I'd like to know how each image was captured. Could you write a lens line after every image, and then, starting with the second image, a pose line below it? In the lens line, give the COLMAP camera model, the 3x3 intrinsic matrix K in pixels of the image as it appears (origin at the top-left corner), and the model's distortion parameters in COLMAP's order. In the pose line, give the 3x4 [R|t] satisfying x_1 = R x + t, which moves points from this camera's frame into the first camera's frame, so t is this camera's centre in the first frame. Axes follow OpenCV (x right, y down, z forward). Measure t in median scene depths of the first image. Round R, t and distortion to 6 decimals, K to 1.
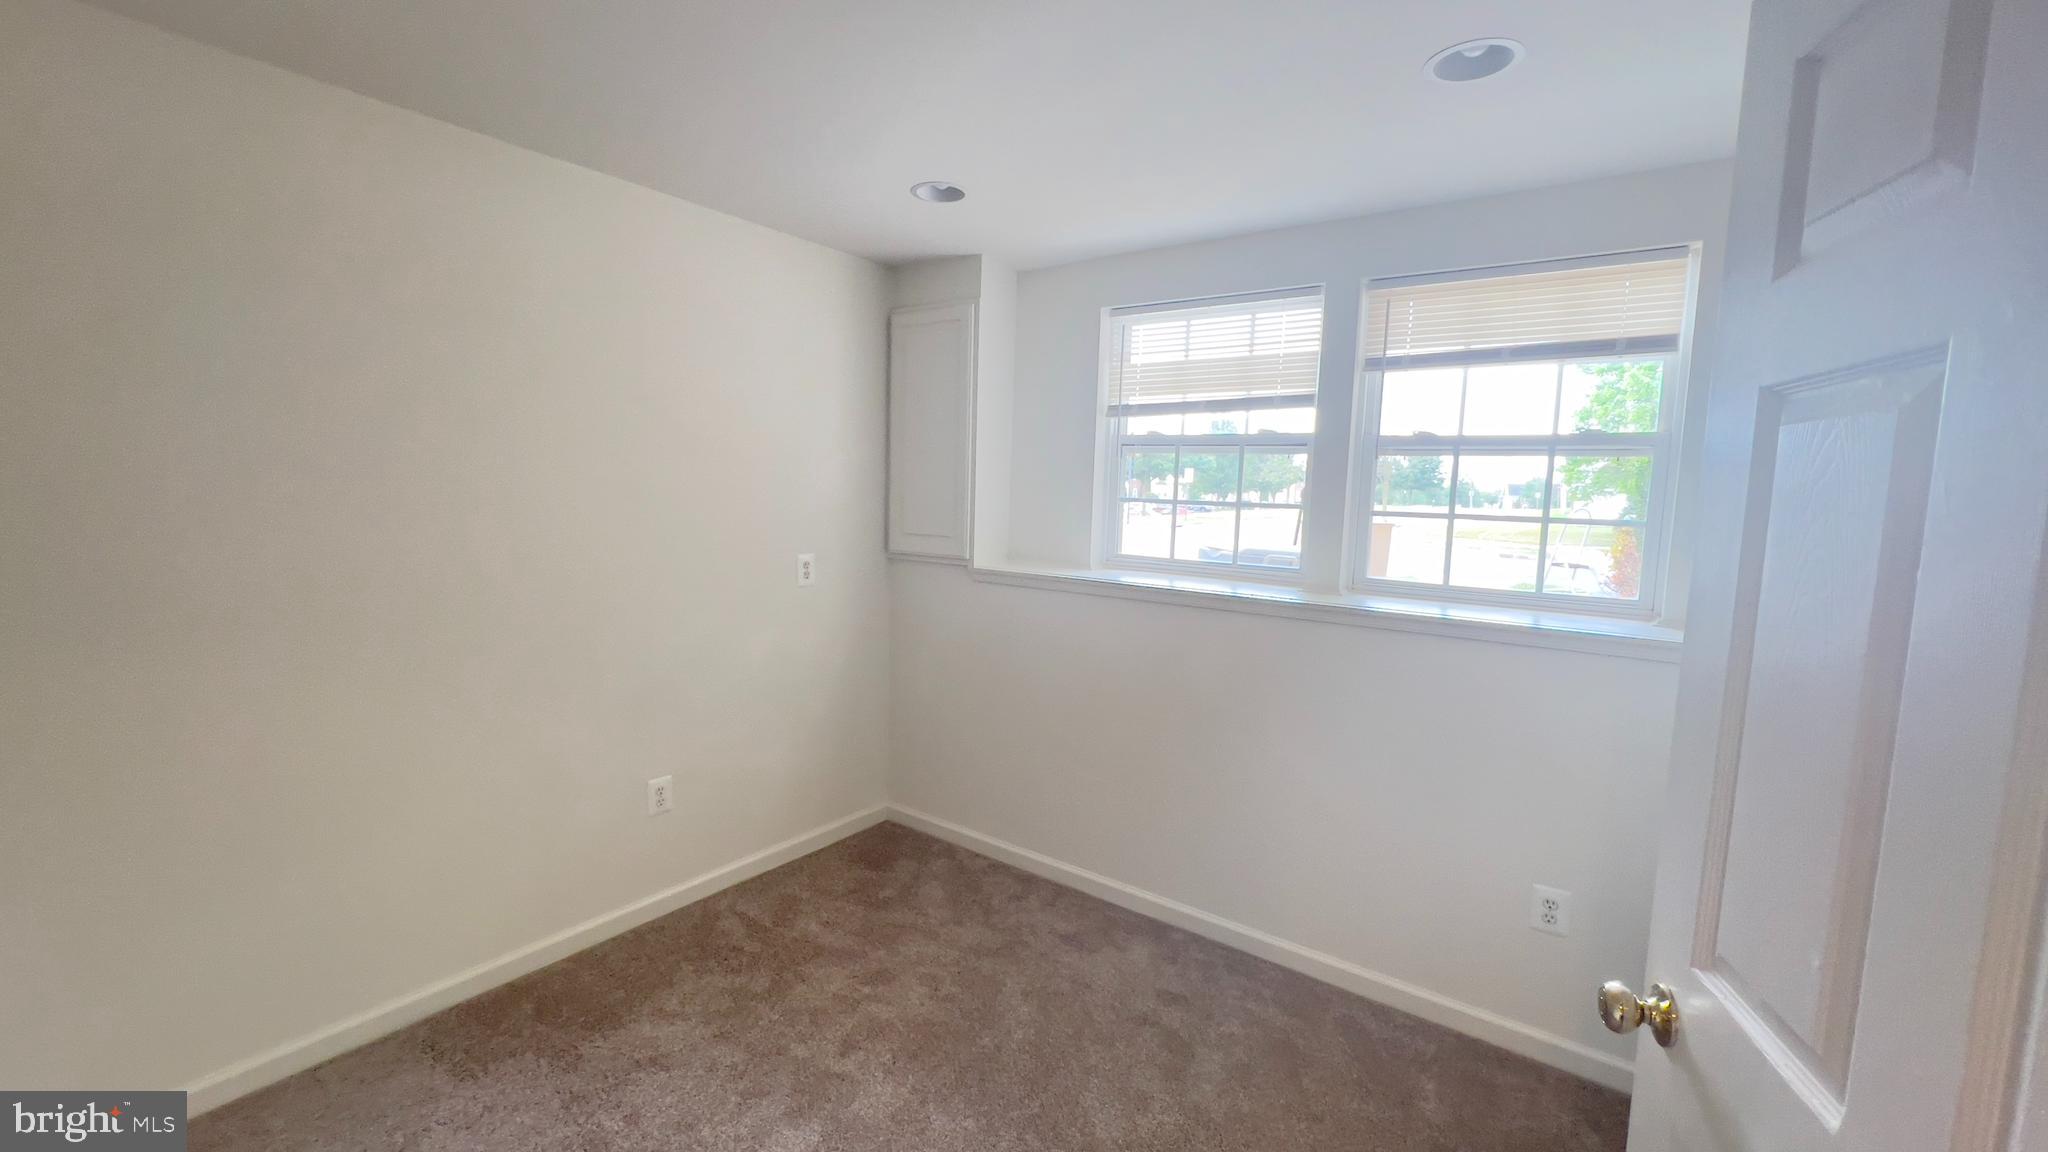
lens RADIAL K [[826.1, 0, 1015.7], [0, 826.1, 567.1], [0, 0, 1]] dist [-0.000564, 0.000152]
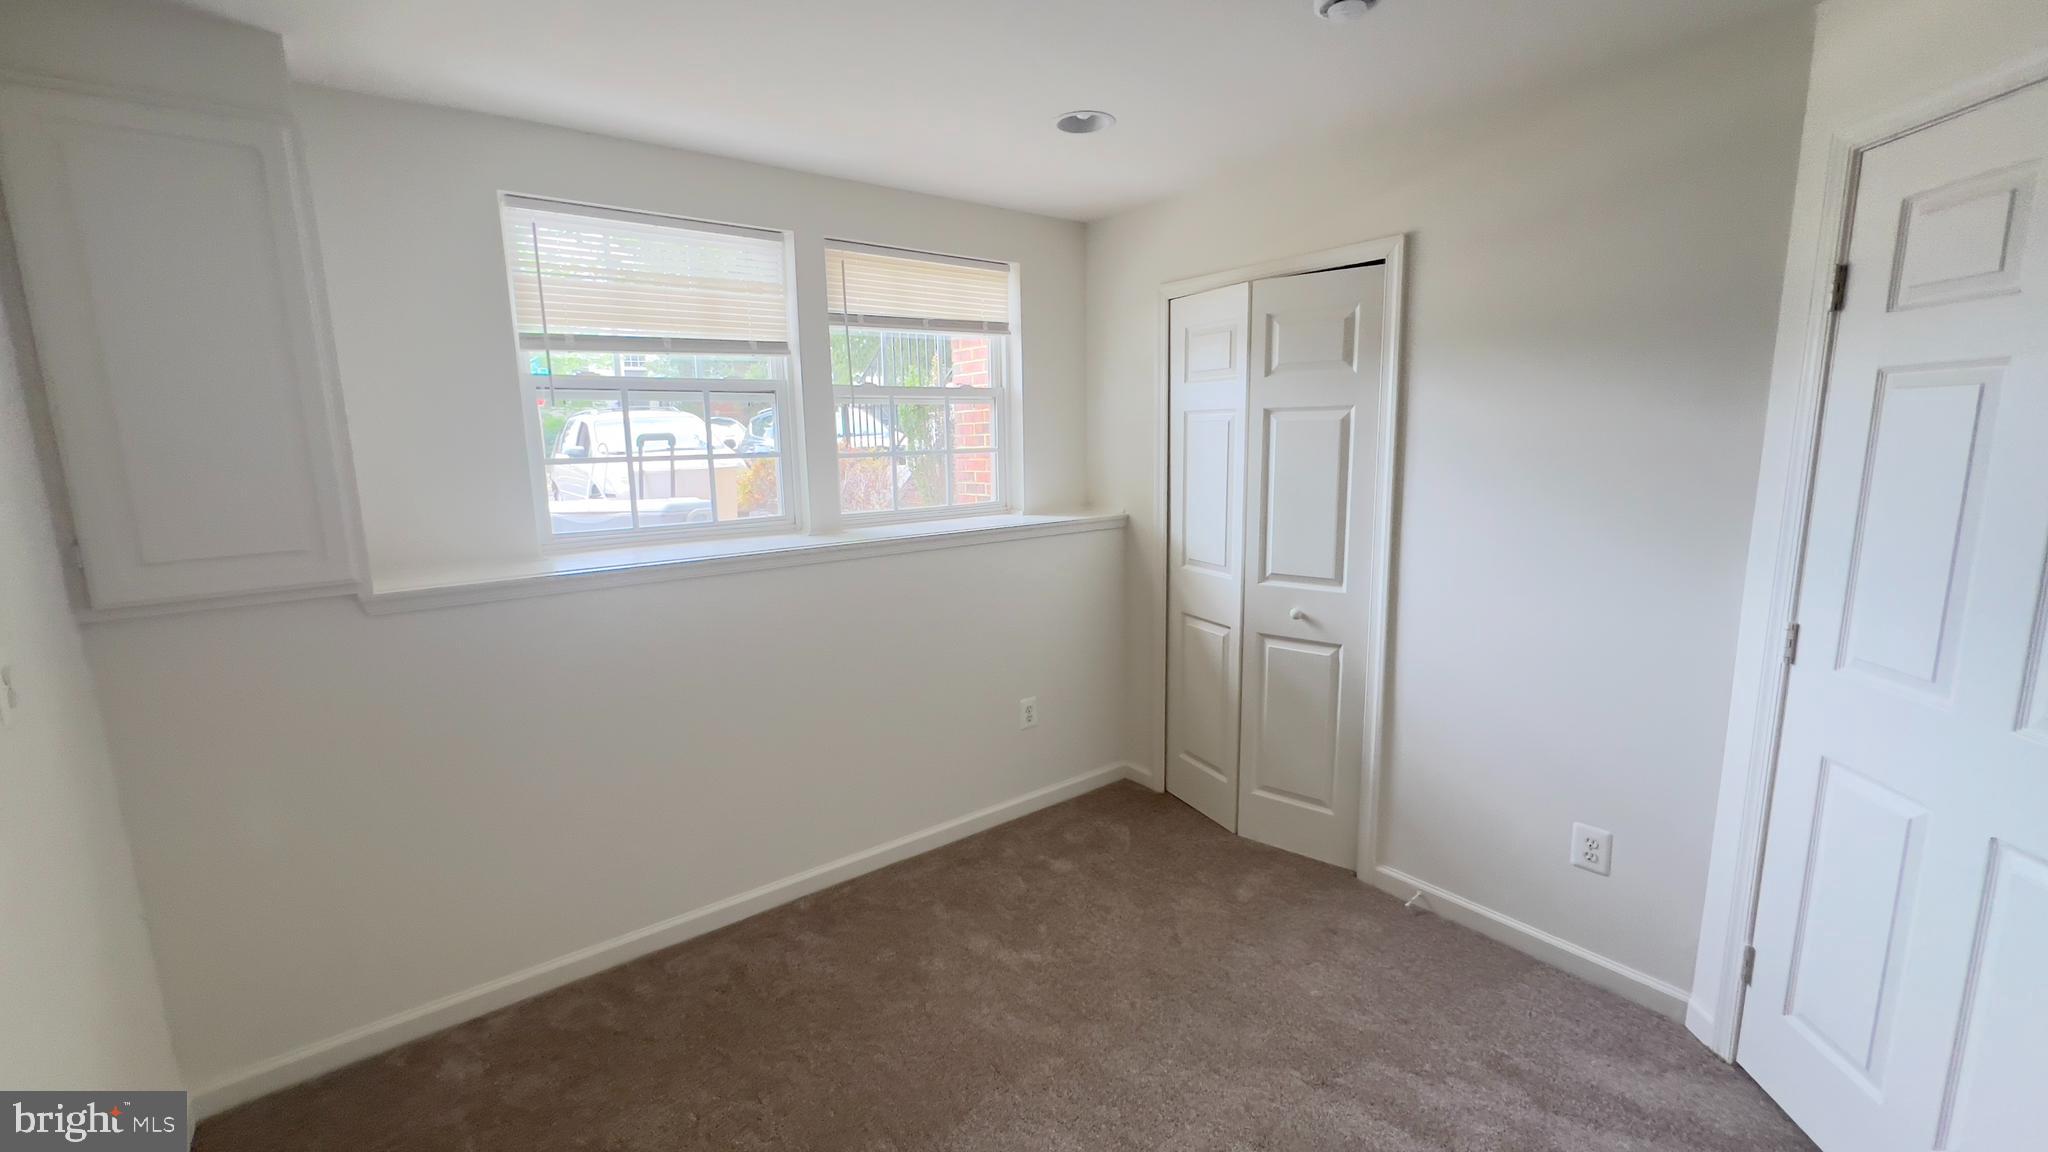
lens RADIAL K [[850.2, 0, 1019.2], [0, 850.2, 584.8], [0, 0, 1]] dist [-0.000728, -0.000143]
pose [[0.263210, -0.203221, 0.943092, -0.561126], [0.126138, 0.976419, 0.175198, -0.060170], [-0.956457, 0.072846, 0.282637, 0.418716]]
